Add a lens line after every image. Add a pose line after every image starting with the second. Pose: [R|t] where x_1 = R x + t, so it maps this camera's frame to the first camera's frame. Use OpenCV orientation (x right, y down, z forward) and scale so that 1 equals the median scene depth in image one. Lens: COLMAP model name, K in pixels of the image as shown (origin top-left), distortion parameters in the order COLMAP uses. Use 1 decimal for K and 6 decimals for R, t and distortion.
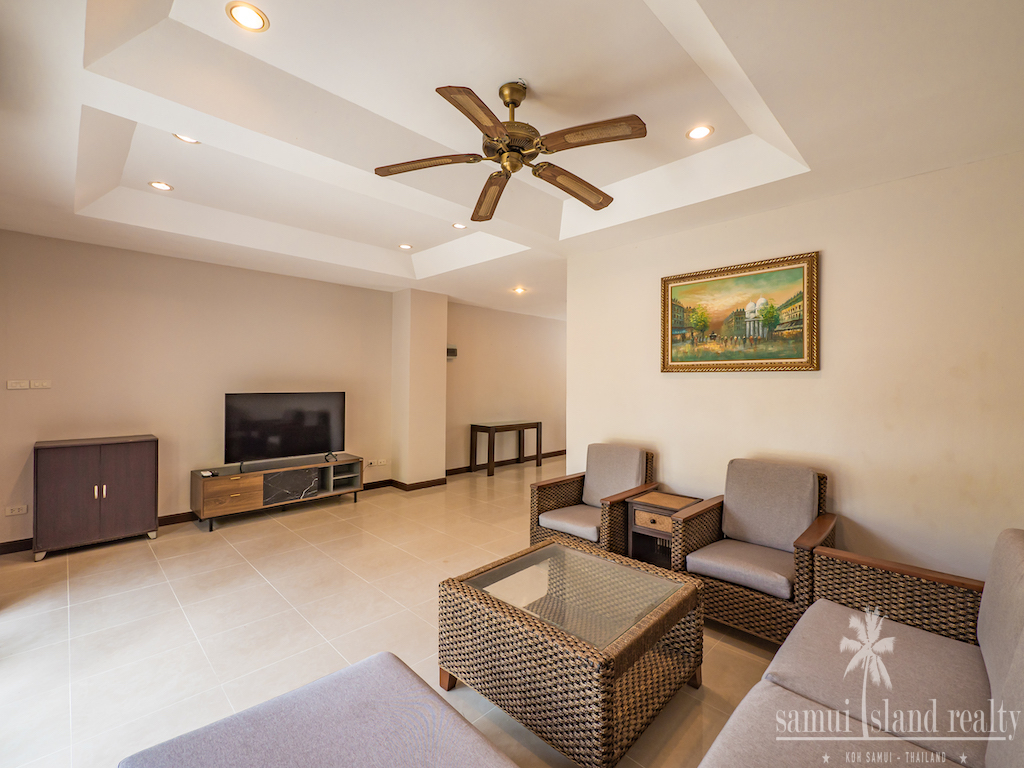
lens RADIAL K [[444.9, 0, 516.1], [0, 444.9, 385.1], [0, 0, 1]] dist [-0.002077, -0.000519]
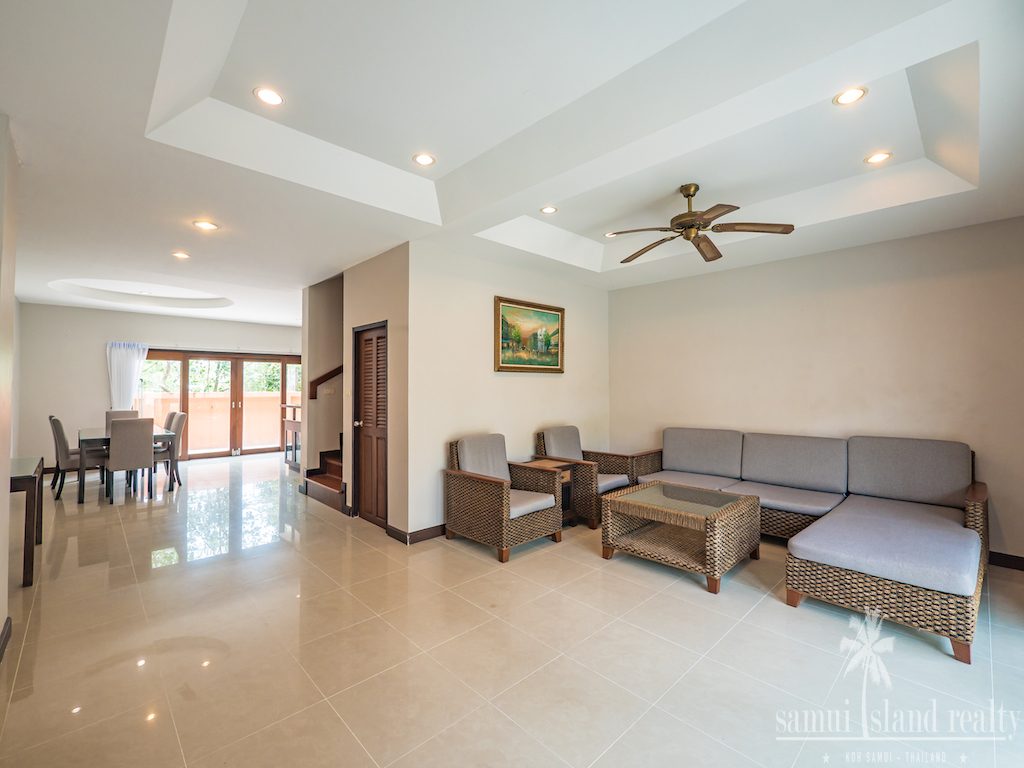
lens RADIAL K [[444.9, 0, 515.3], [0, 444.9, 382.9], [0, 0, 1]] dist [-0.002077, -0.000519]
pose [[0.032279, -0.004789, 0.999467, -1.005489], [0.003786, 0.999982, 0.004669, -0.003056], [-0.999472, 0.003633, 0.032297, 0.994981]]
